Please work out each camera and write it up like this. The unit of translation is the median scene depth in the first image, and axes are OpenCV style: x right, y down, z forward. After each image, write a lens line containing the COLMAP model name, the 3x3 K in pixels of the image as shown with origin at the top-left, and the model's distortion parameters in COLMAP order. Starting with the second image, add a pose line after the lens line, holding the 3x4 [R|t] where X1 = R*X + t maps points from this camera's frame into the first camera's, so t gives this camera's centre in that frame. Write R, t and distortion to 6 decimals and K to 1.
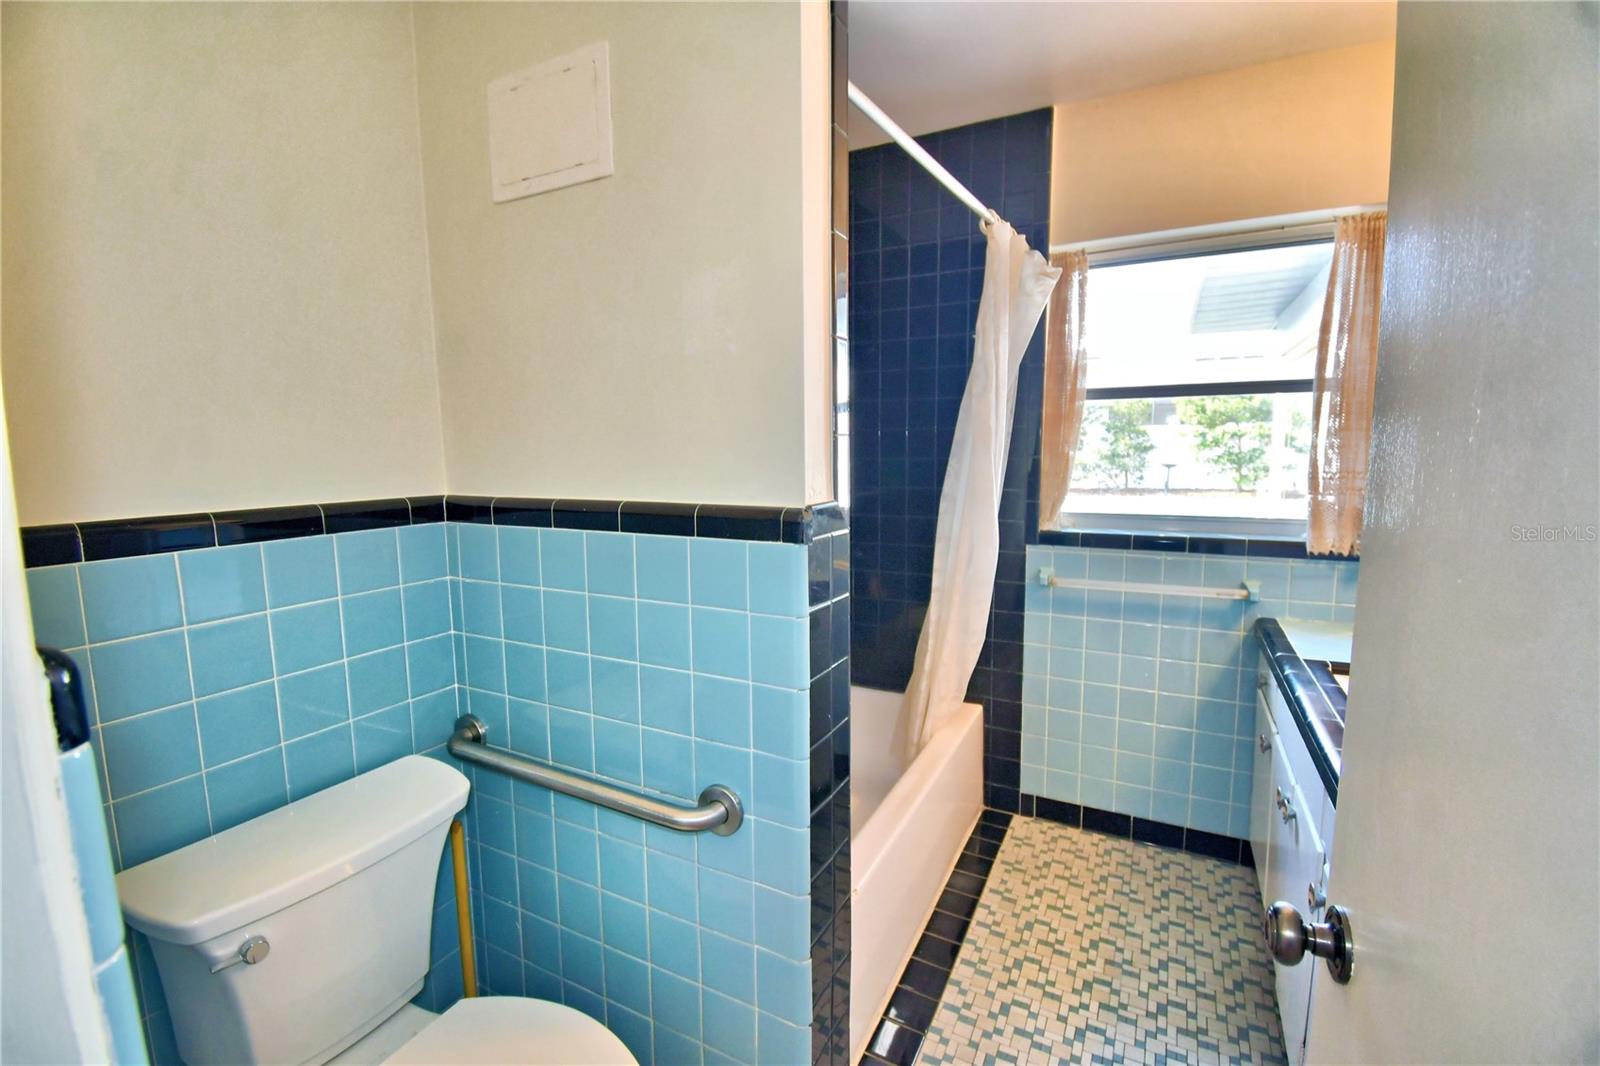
lens RADIAL K [[697.2, 0, 792.6], [0, 697.2, 532.5], [0, 0, 1]] dist [0.017349, -0.023983]
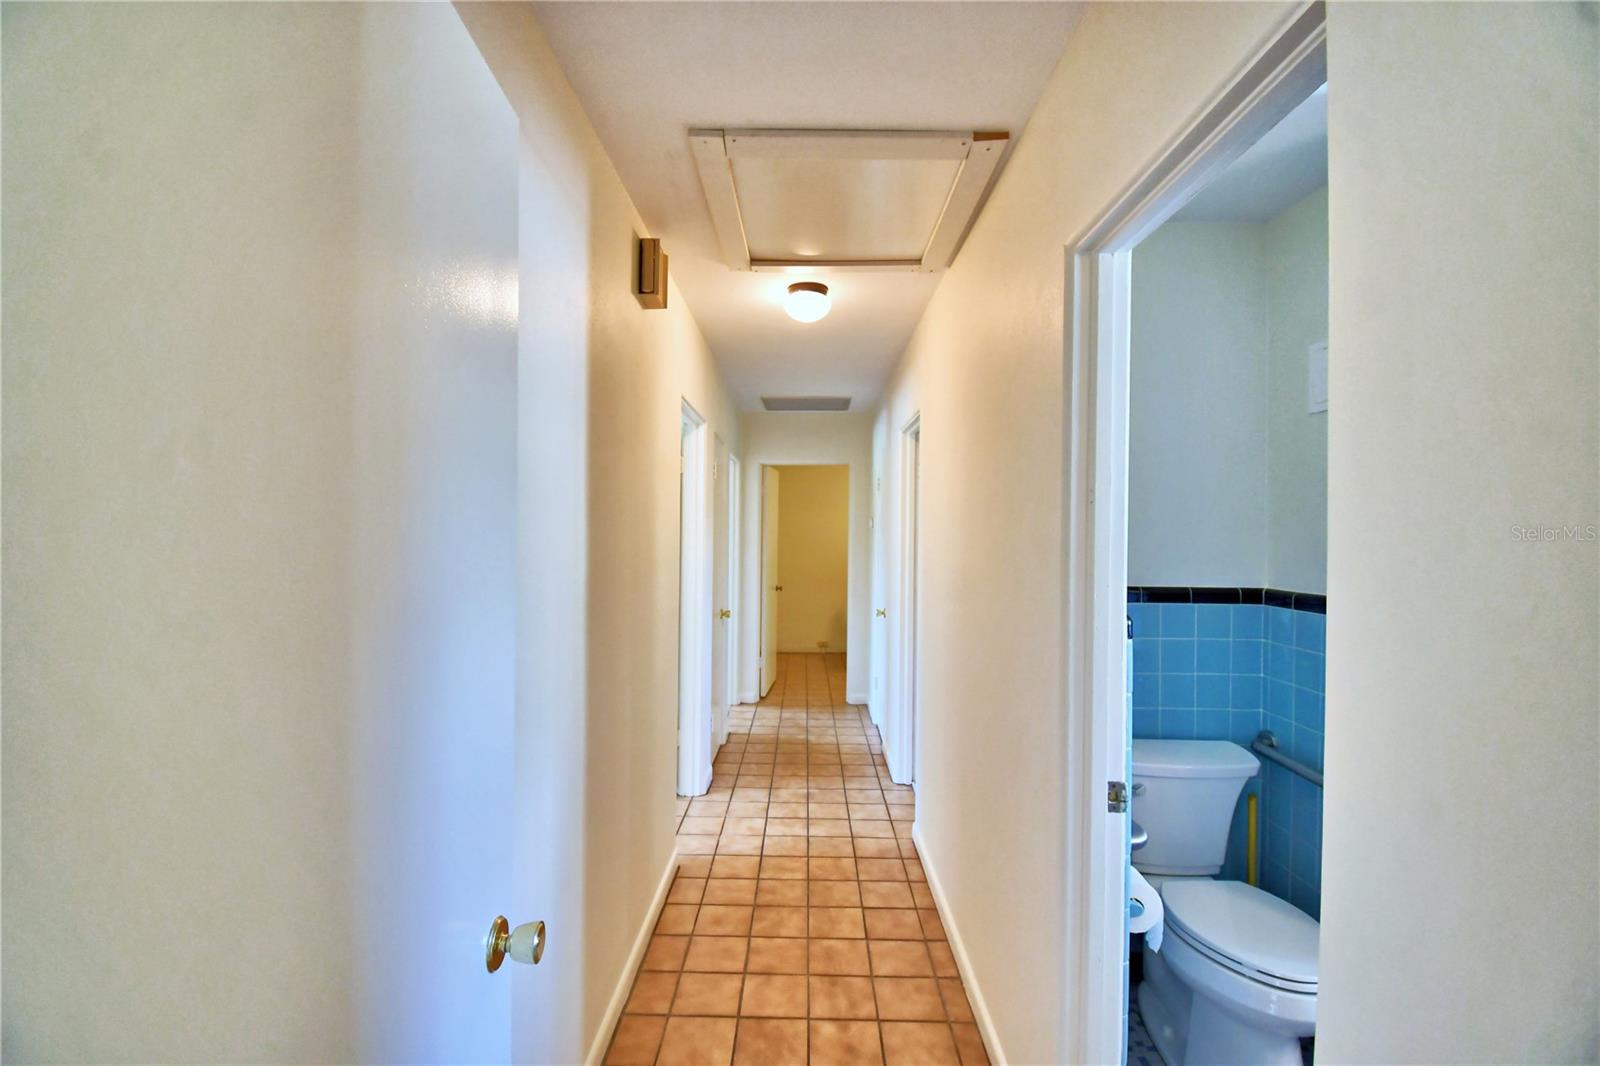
lens RADIAL K [[697.2, 0, 792.6], [0, 697.2, 532.5], [0, 0, 1]] dist [0.017349, -0.023983]
pose [[0.447606, 0.011431, -0.894158, 0.816460], [-0.123332, 0.991152, -0.049068, 0.057578], [0.885685, 0.132241, 0.445055, -1.249325]]
